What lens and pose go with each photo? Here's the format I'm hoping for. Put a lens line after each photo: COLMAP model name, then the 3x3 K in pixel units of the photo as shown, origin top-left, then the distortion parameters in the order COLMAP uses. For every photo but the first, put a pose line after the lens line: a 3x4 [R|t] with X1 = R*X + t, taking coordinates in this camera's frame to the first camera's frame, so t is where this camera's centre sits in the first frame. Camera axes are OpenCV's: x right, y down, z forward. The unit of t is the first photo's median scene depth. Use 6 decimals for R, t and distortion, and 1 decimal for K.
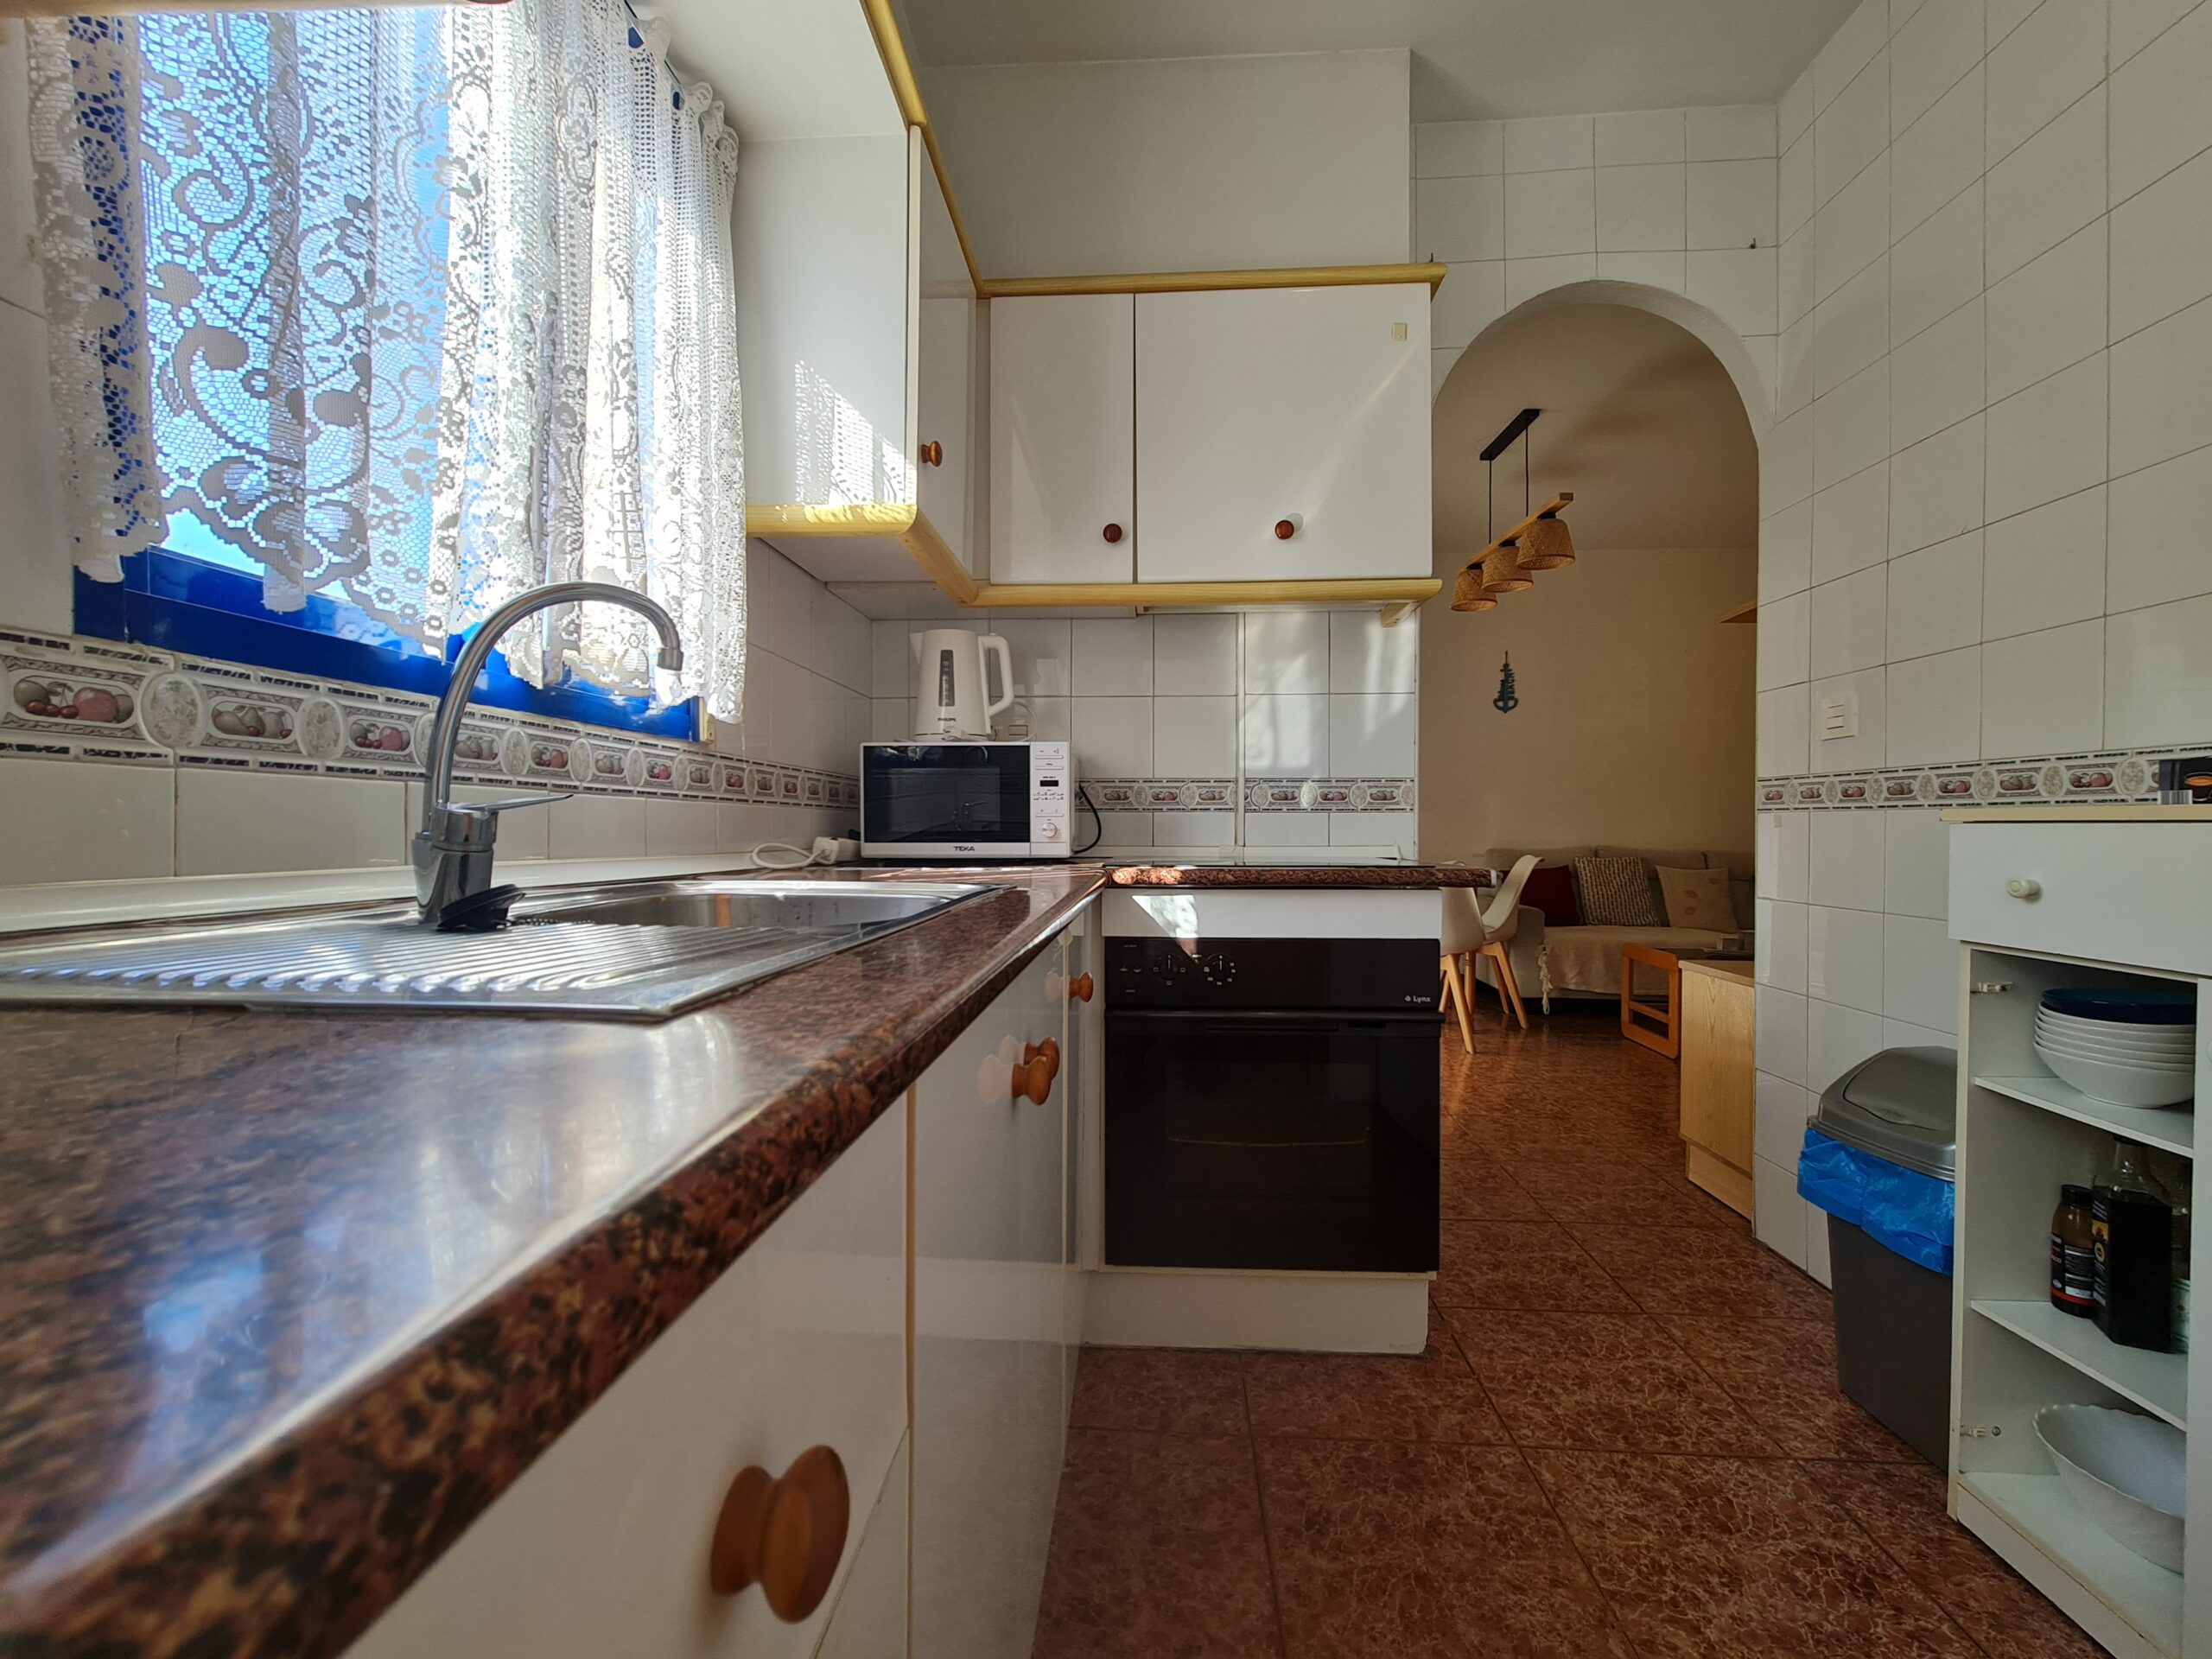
lens RADIAL K [[917.9, 0, 1103.3], [0, 917.9, 828.4], [0, 0, 1]] dist [-0.001185, 0.002278]
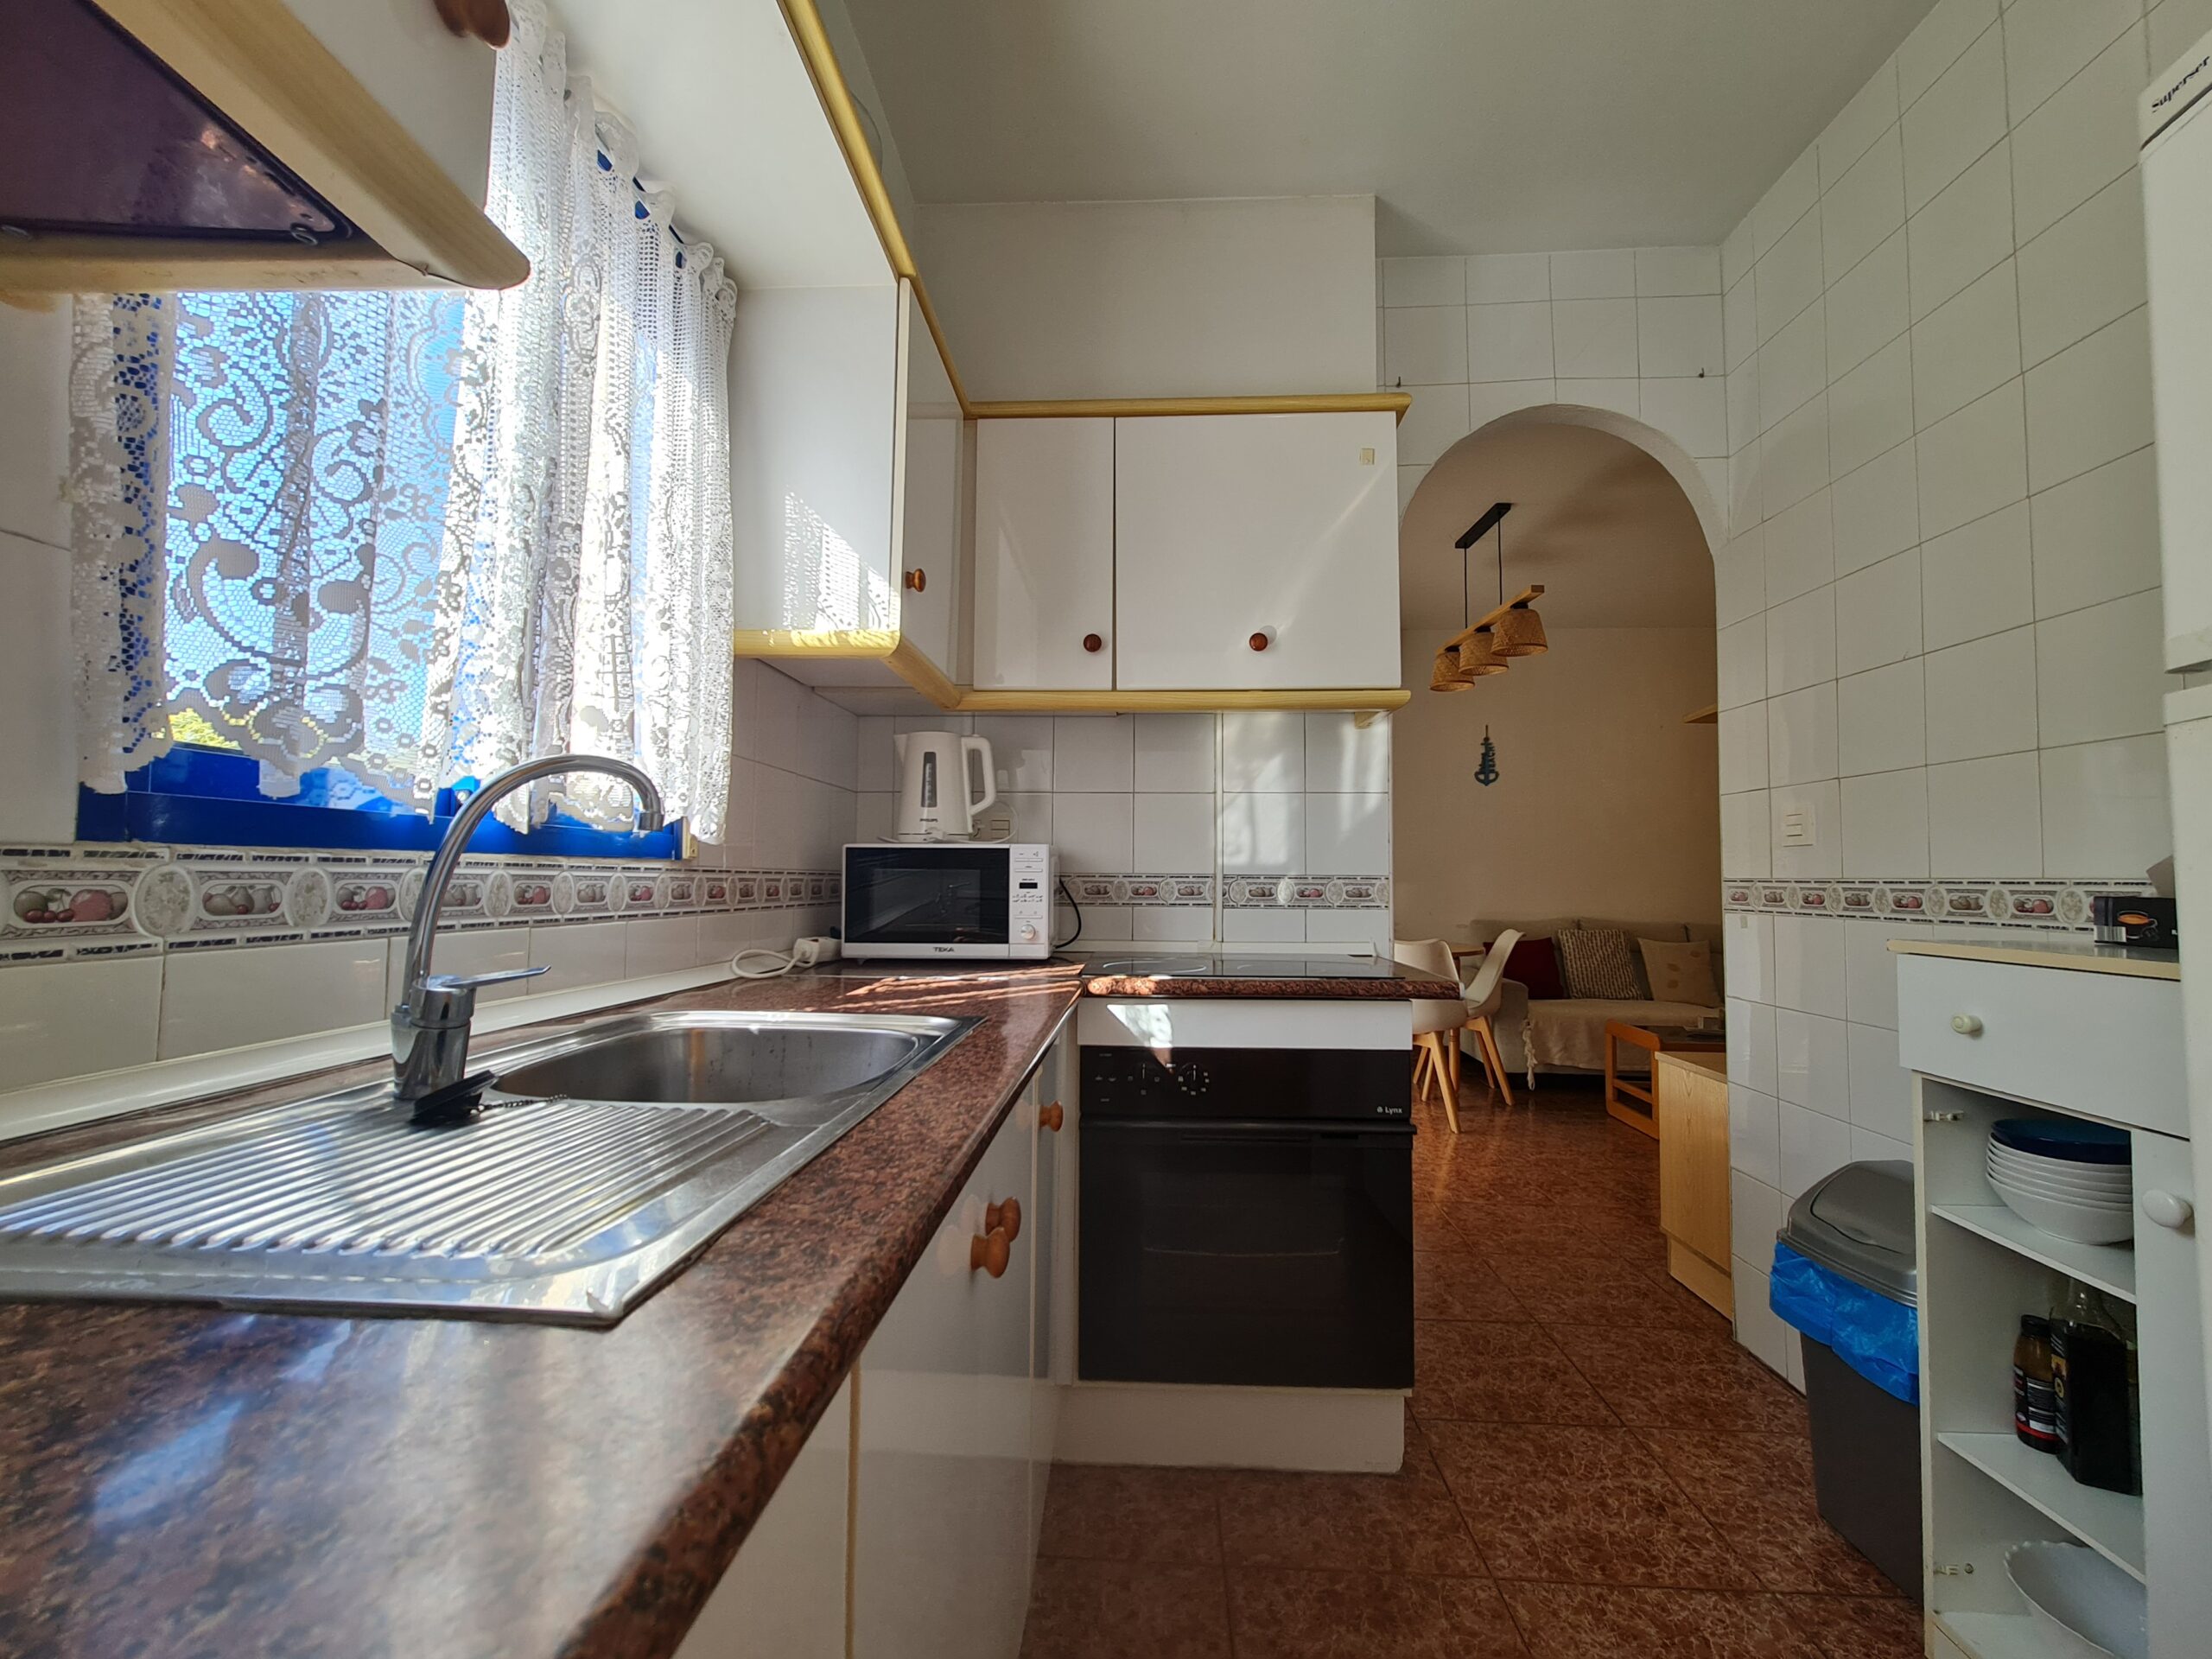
lens RADIAL K [[917.9, 0, 1103.3], [0, 917.9, 828.4], [0, 0, 1]] dist [-0.001185, 0.002278]
pose [[0.999935, 0.006465, 0.009408, 0.023058], [-0.005932, 0.998432, -0.055670, -0.092838], [-0.009753, 0.055611, 0.998405, -0.031685]]
